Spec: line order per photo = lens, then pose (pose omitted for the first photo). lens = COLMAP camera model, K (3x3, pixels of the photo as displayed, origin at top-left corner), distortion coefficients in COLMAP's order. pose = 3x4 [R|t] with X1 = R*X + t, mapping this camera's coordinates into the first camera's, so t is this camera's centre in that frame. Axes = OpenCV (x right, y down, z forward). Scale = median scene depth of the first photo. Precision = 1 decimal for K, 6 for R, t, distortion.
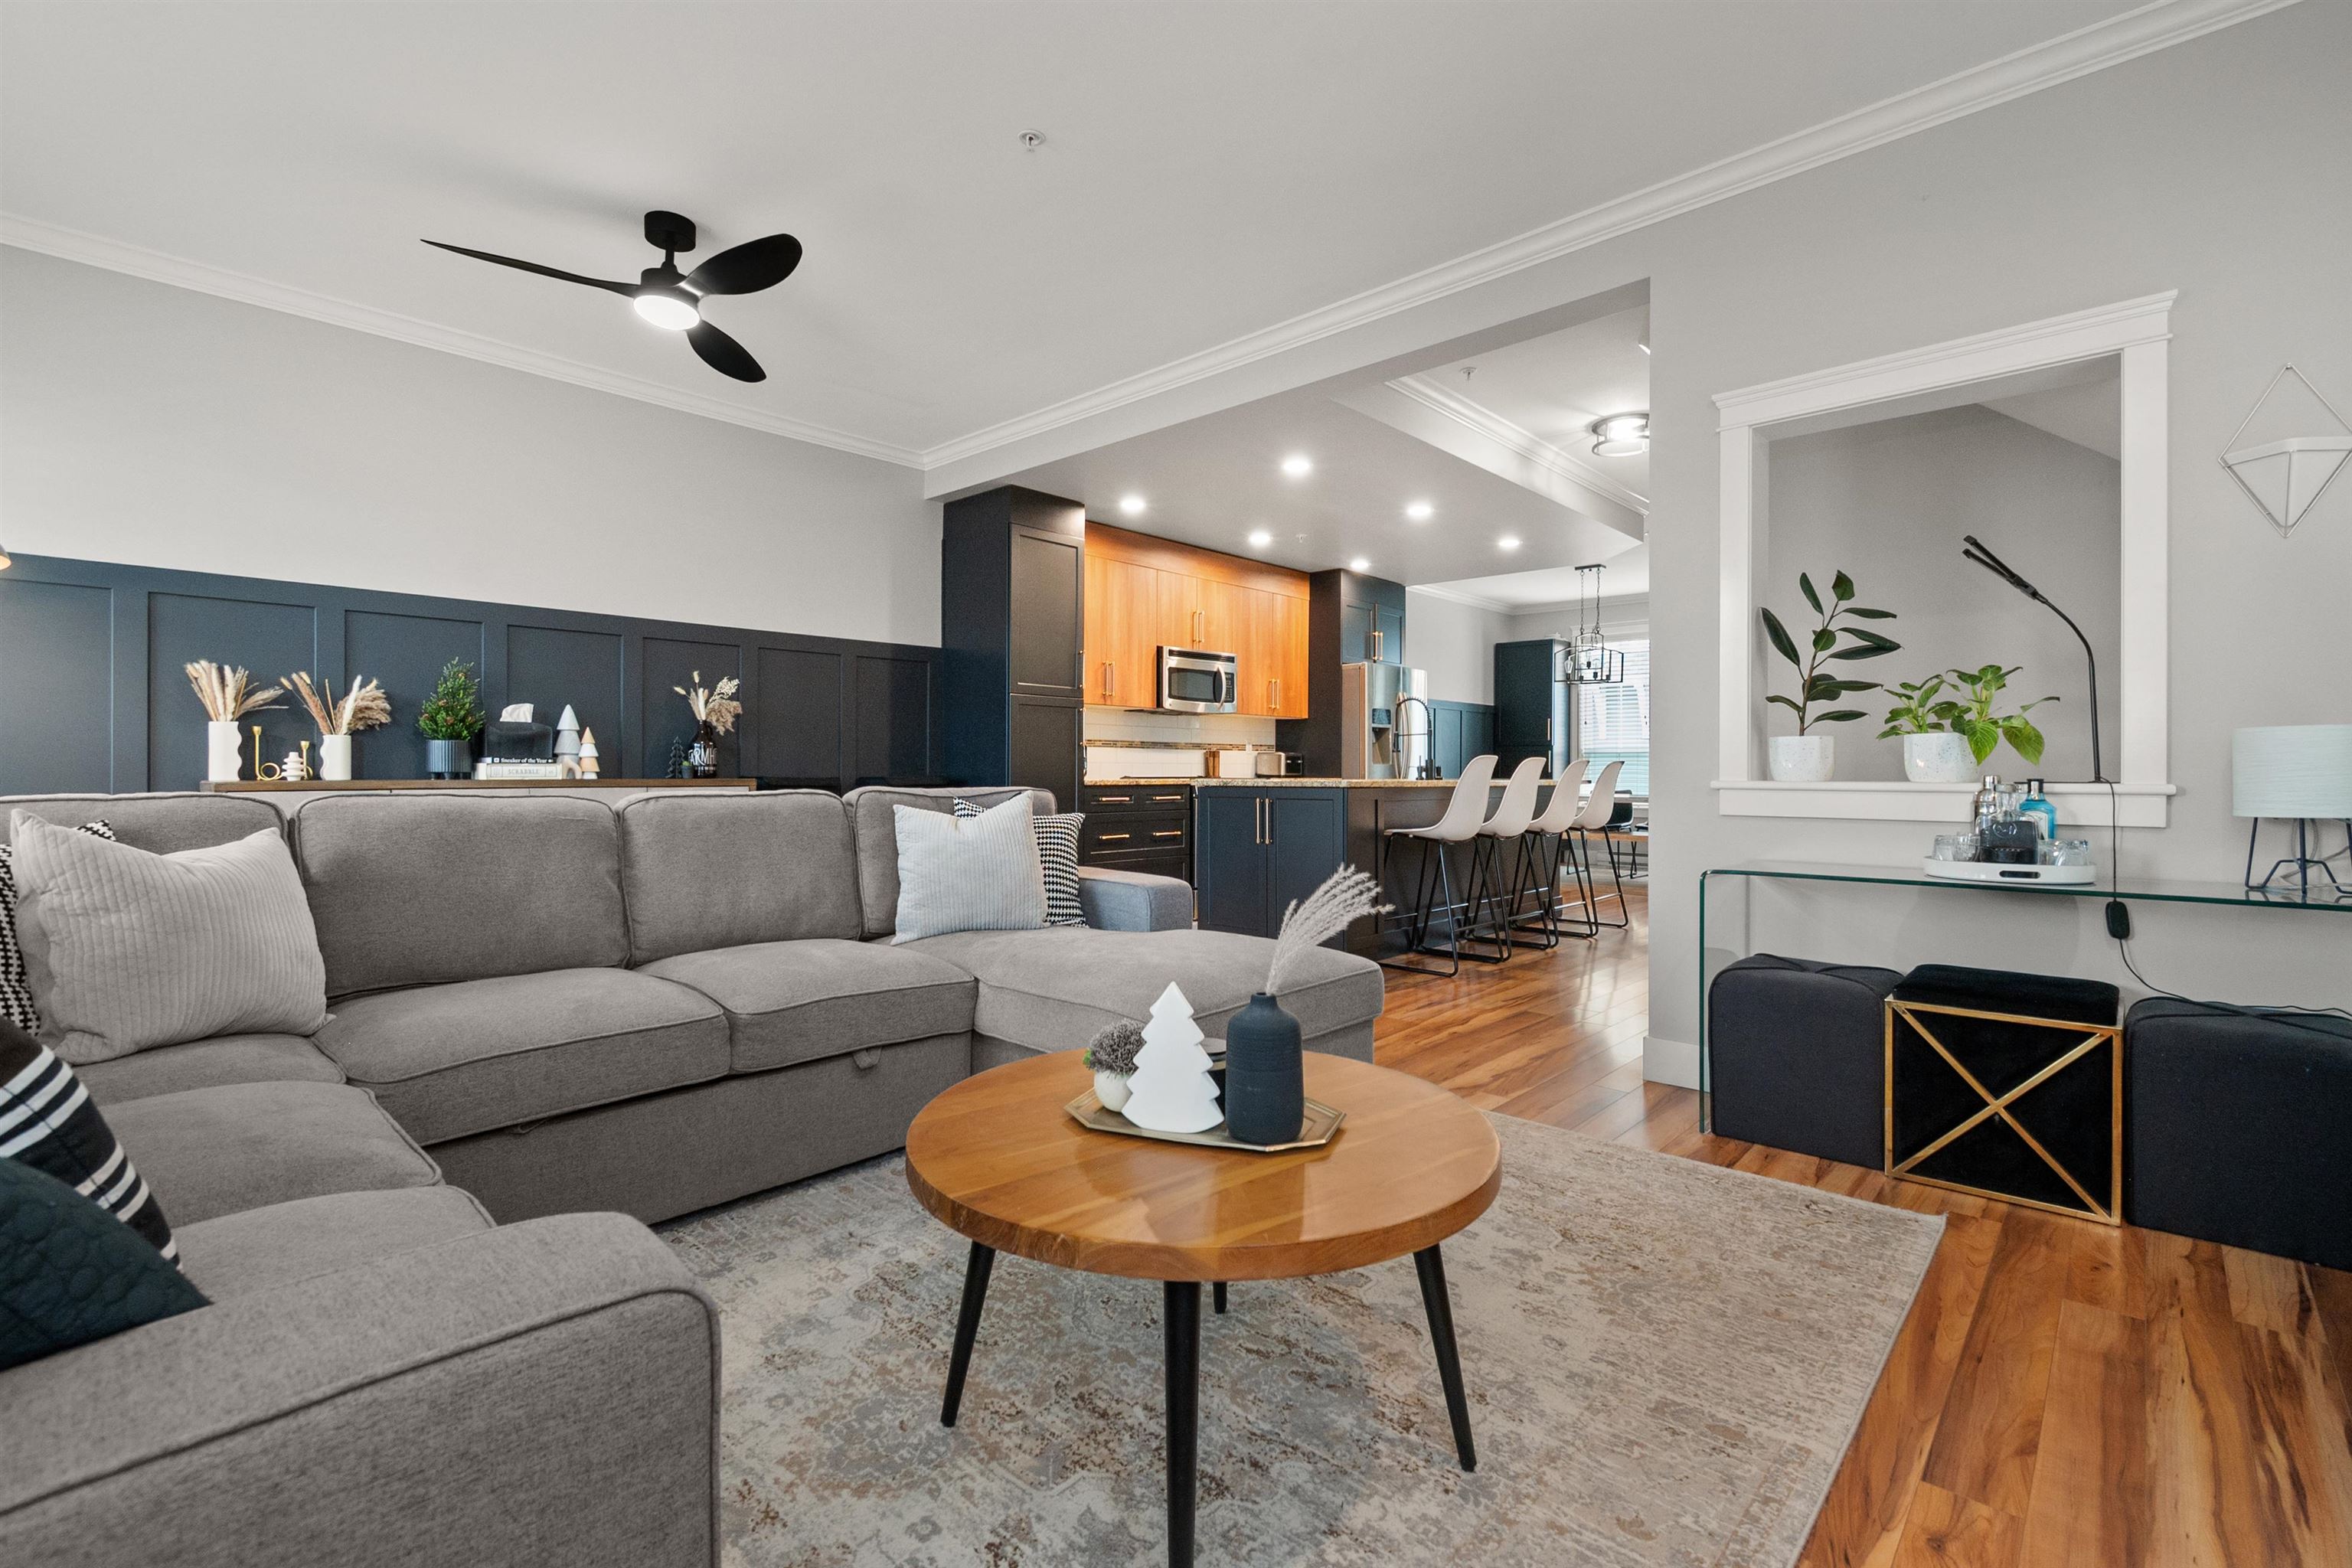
lens RADIAL K [[1053.1, 0, 1178.3], [0, 1053.1, 774.7], [0, 0, 1]] dist [-0.004251, -0.000397]
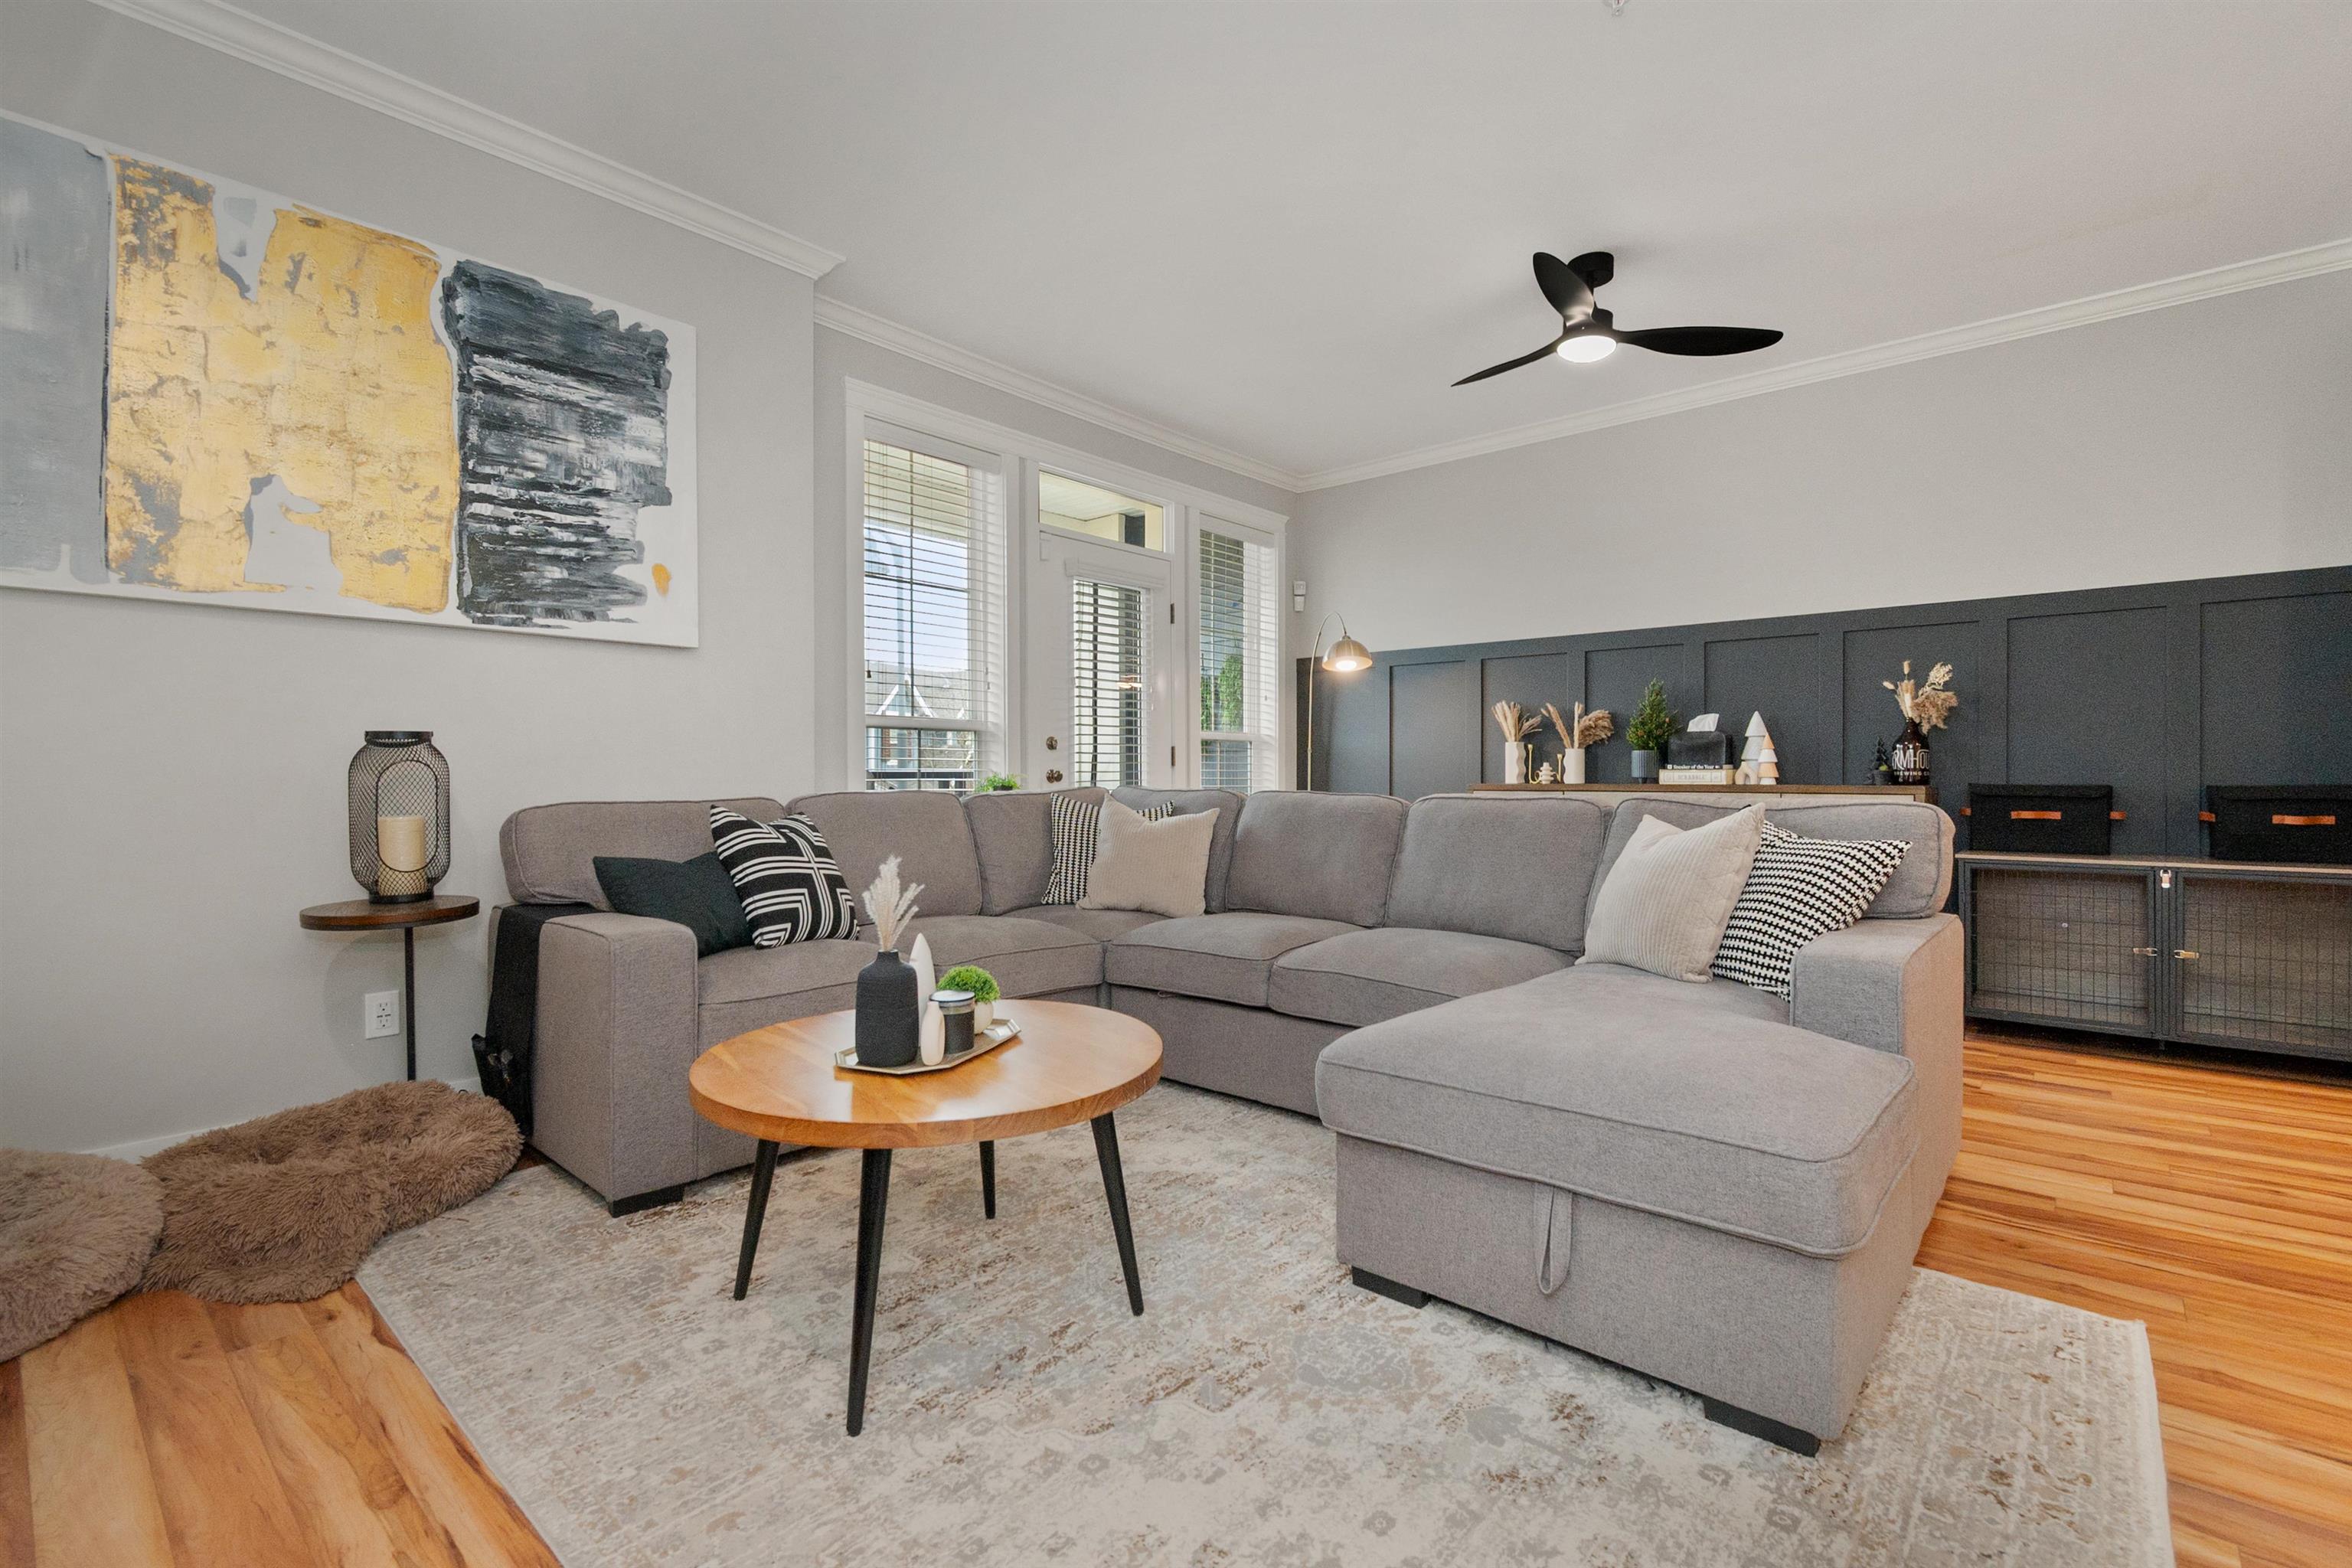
lens RADIAL K [[1066.4, 0, 1176.0], [0, 1066.4, 784.0], [0, 0, 1]] dist [-0.001094, -0.000098]
pose [[0.015242, 0.005716, -0.999867, 0.487508], [-0.005018, 0.999972, 0.005640, 0.000589], [0.999871, 0.004931, 0.015270, 0.472565]]
